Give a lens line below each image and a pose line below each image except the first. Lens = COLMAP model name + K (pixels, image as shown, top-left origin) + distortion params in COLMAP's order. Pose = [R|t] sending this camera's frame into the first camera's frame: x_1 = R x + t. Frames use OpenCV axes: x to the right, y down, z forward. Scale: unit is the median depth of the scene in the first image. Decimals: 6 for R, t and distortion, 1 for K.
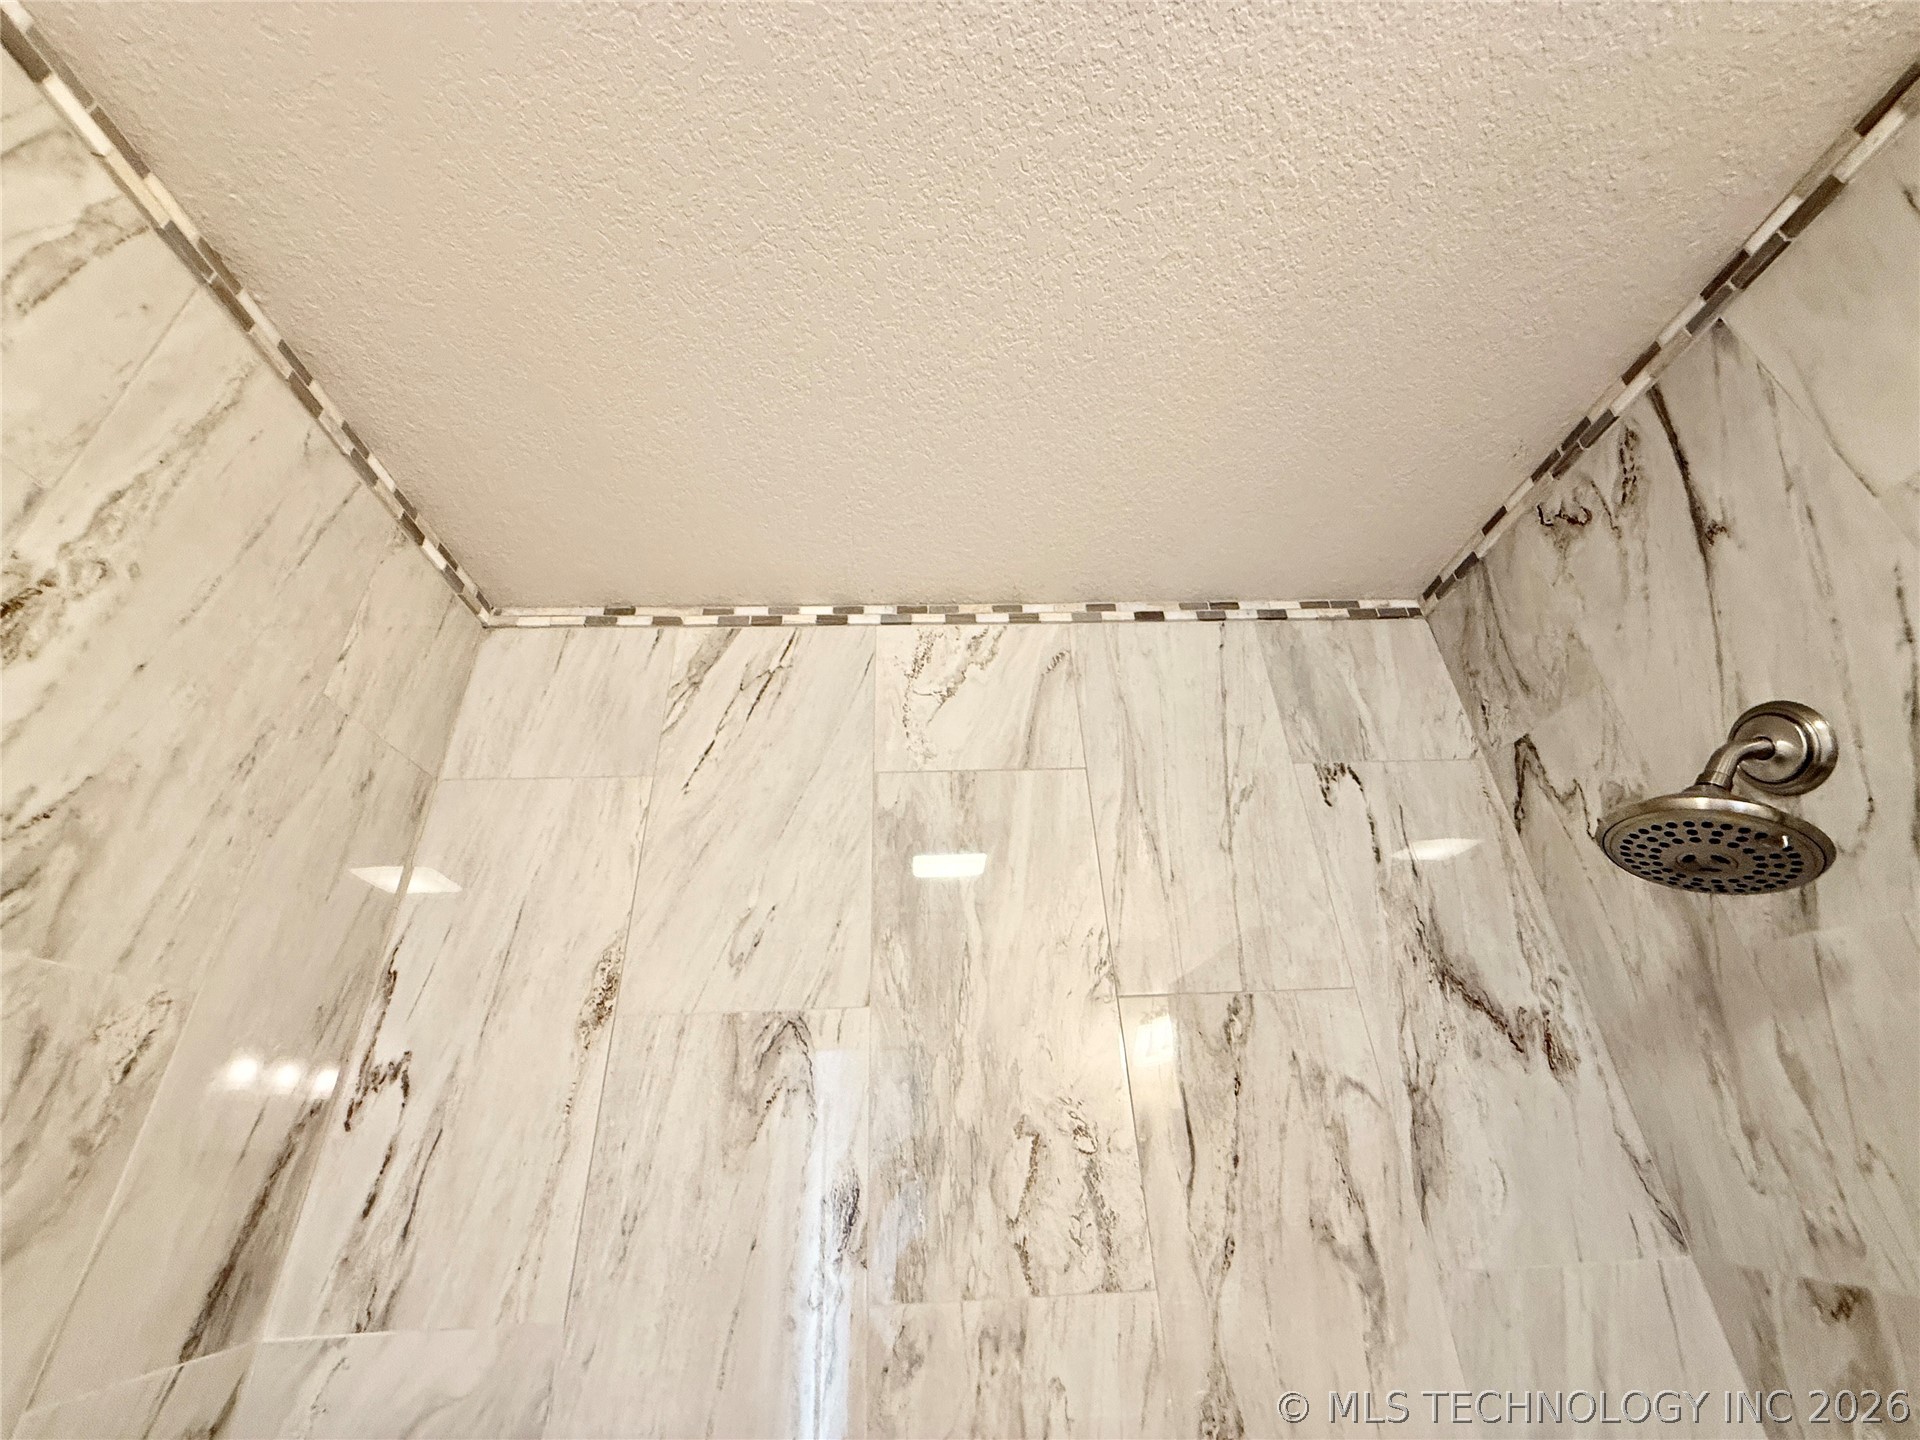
lens RADIAL K [[765.3, 0, 955.8], [0, 765.3, 717.9], [0, 0, 1]] dist [-0.000011, -0.000073]
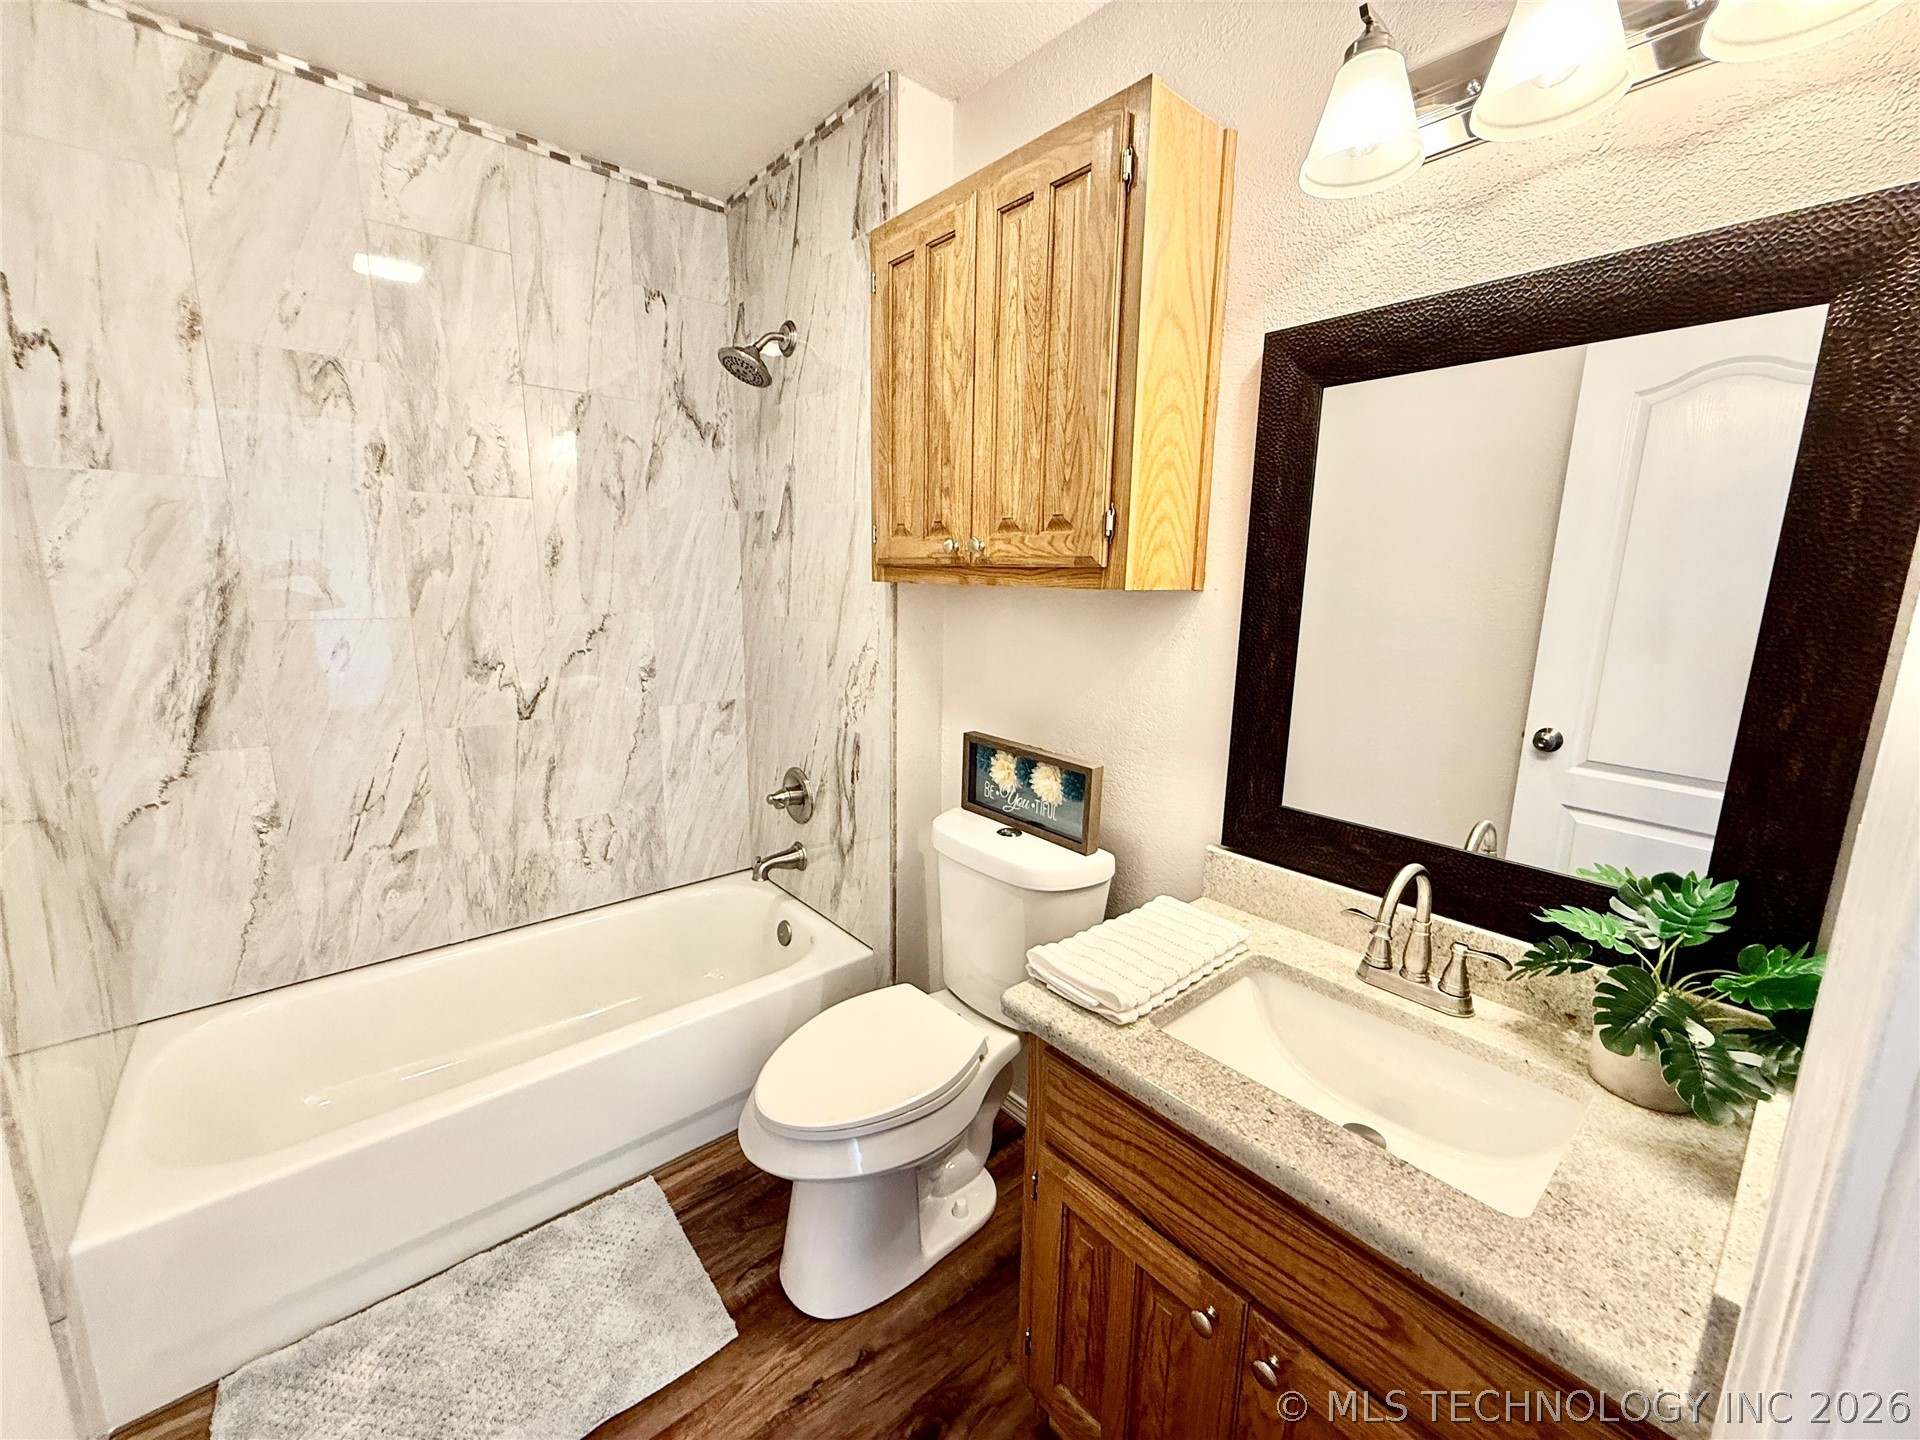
lens RADIAL K [[765.3, 0, 951.0], [0, 765.3, 718.0], [0, 0, 1]] dist [-0.000011, -0.000073]
pose [[0.783196, -0.066196, 0.618241, -0.211462], [-0.338524, 0.788631, 0.513286, -0.361348], [-0.521542, -0.611293, 0.595243, -1.321276]]
